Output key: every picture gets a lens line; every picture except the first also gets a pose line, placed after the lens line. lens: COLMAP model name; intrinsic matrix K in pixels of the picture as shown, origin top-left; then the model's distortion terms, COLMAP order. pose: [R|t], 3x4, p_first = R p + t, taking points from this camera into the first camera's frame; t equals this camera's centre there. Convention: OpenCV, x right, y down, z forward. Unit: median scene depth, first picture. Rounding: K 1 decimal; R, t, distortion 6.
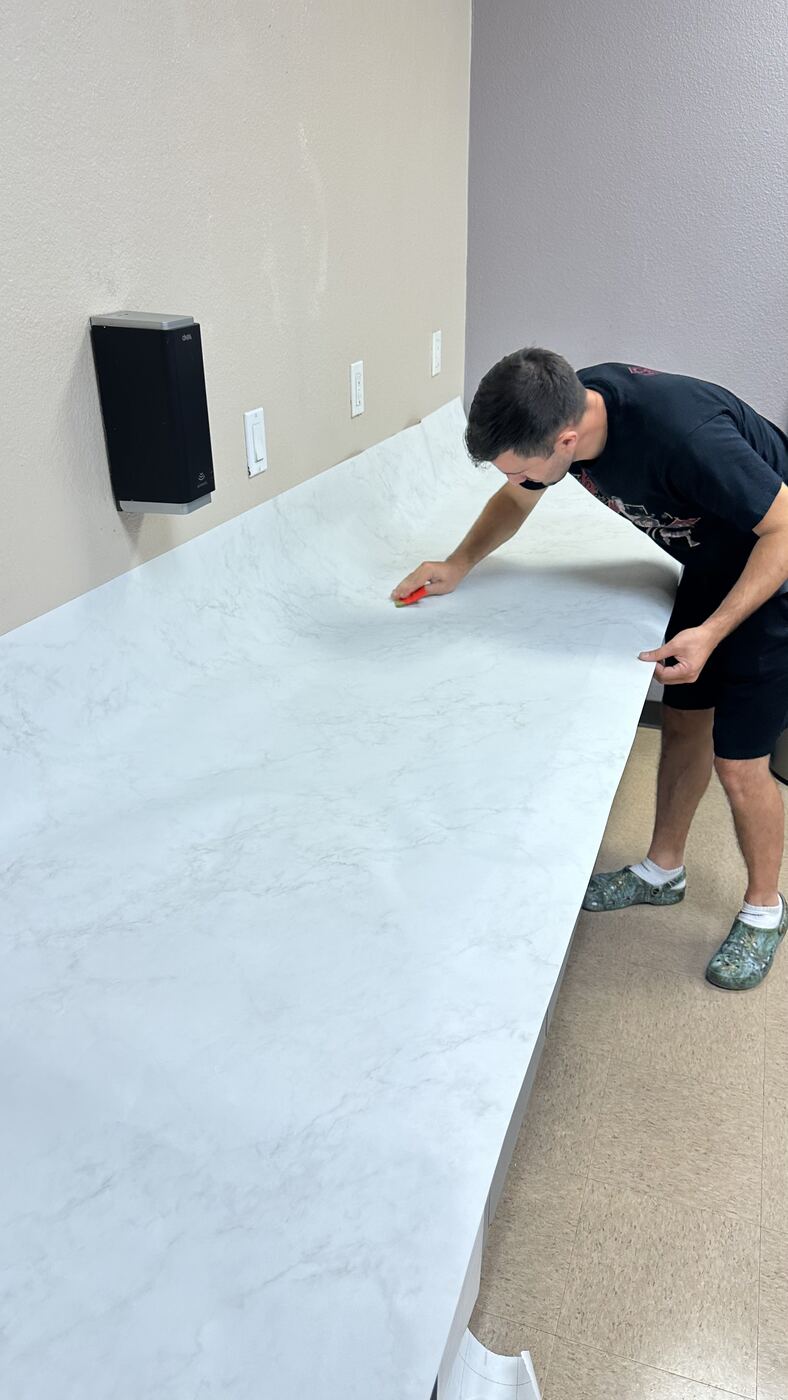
lens RADIAL K [[999.2, 0, 394.1], [0, 999.2, 718.4], [0, 0, 1]] dist [0.056719, -0.055361]
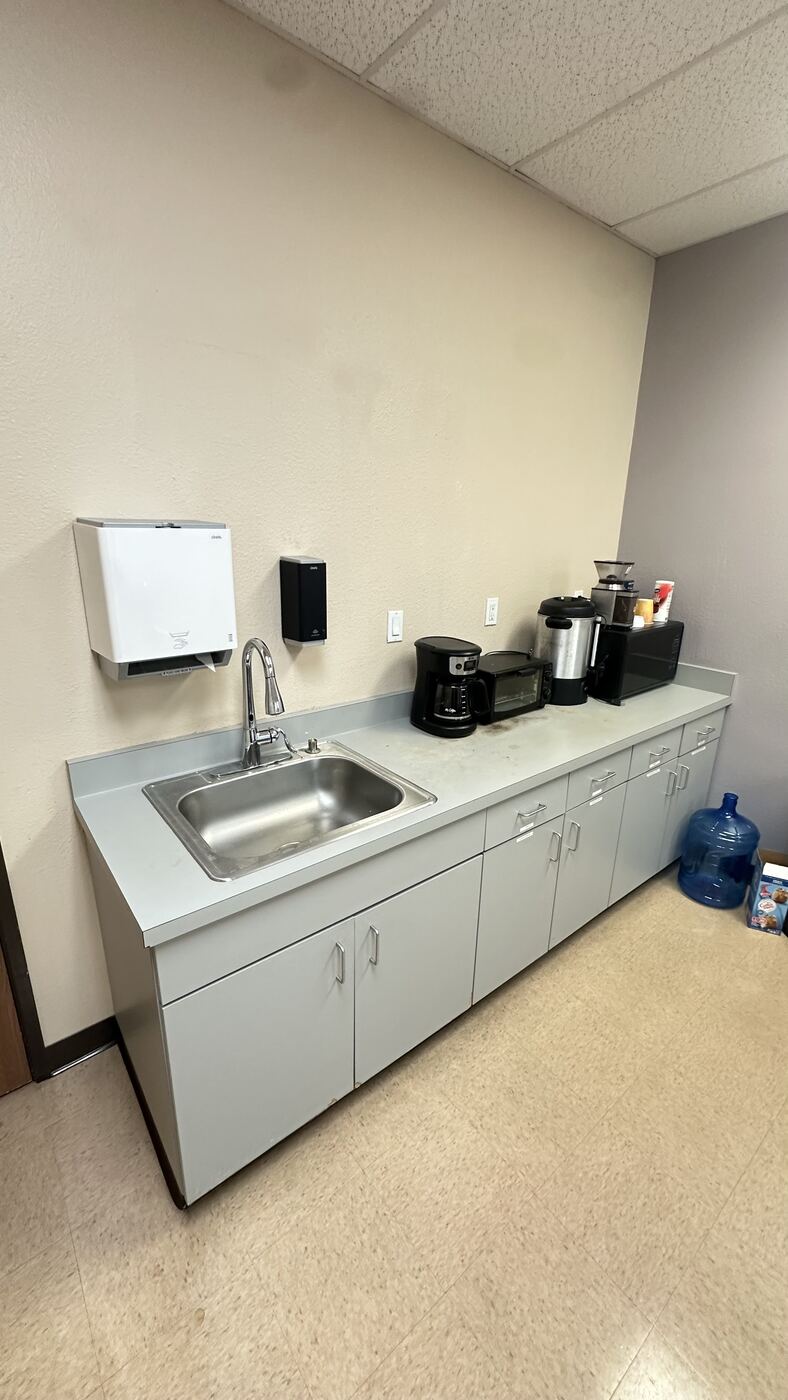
lens RADIAL K [[557.4, 0, 394.0], [0, 557.4, 700.0], [0, 0, 1]] dist [-0.002261, 0.000106]
pose [[0.843907, 0.186664, -0.502969, 0.436139], [-0.270832, 0.957516, -0.099059, -0.026647], [0.463110, 0.219817, 0.858609, 0.087390]]
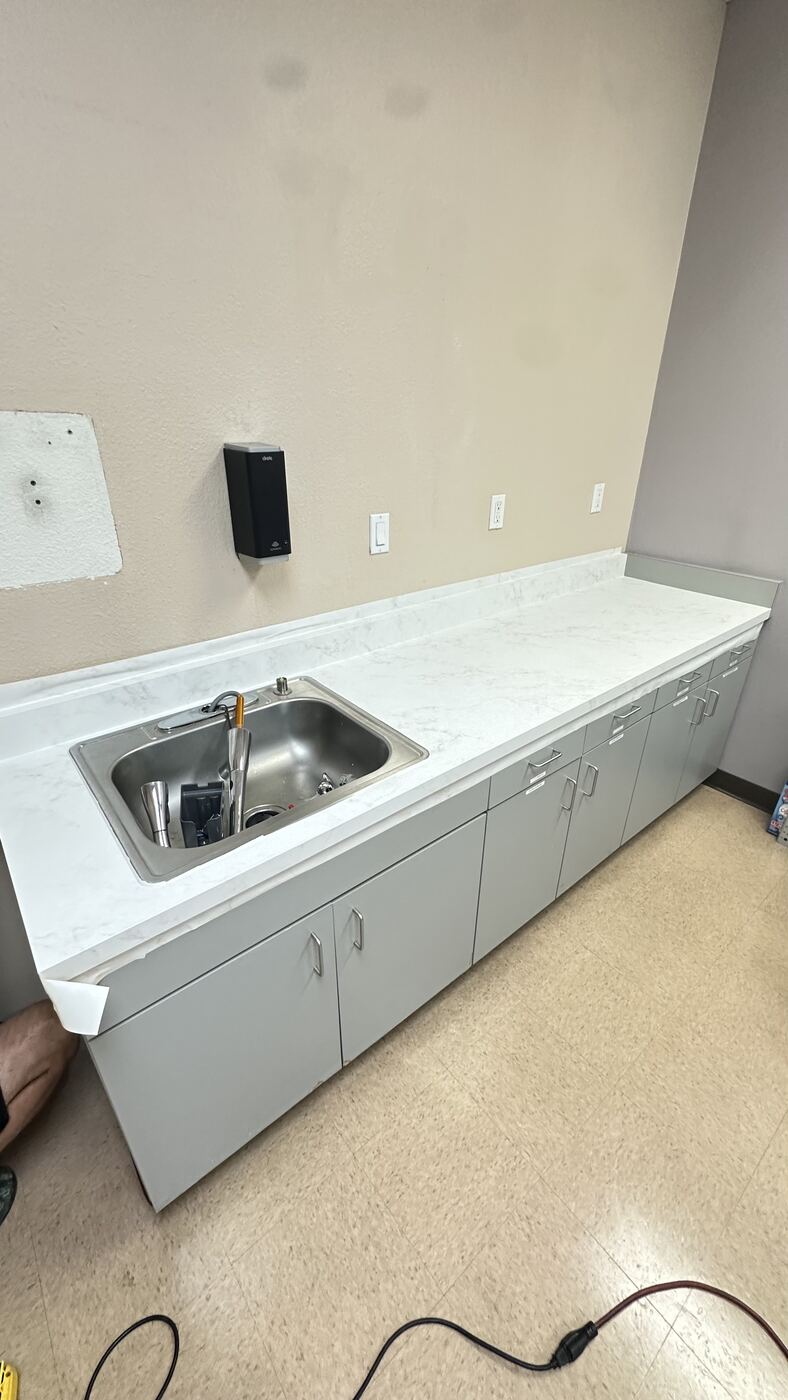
lens RADIAL K [[557.4, 0, 394.0], [0, 557.4, 700.0], [0, 0, 1]] dist [-0.002261, 0.000106]
pose [[0.850574, 0.252952, -0.461020, 0.357782], [-0.251752, 0.965585, 0.065318, -0.081564], [0.461676, 0.060505, 0.884983, 0.235647]]
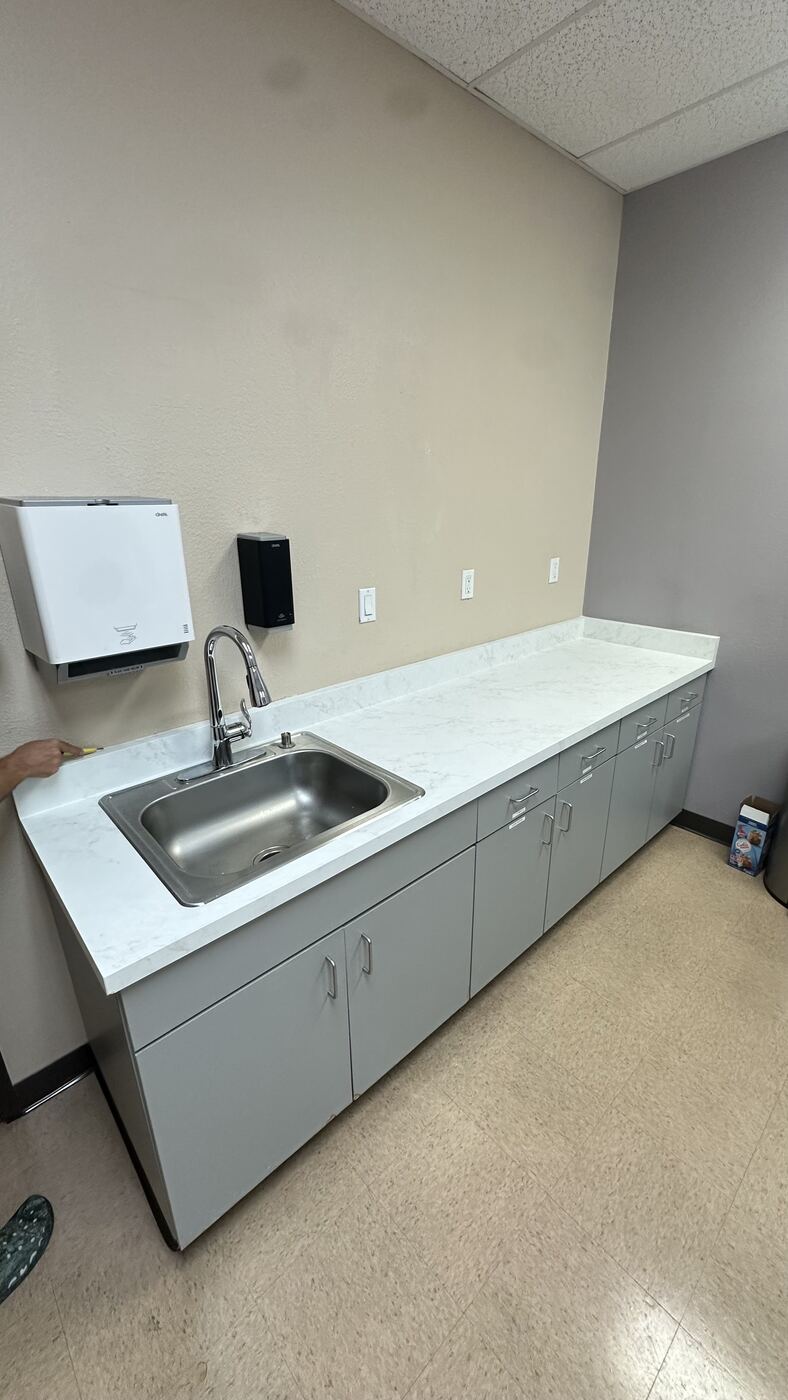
lens RADIAL K [[557.4, 0, 394.0], [0, 557.4, 700.0], [0, 0, 1]] dist [-0.002261, 0.000106]
pose [[0.878757, 0.162663, -0.448695, 0.387944], [-0.214784, 0.974331, -0.067430, -0.047240], [0.426209, 0.155627, 0.891138, 0.137314]]
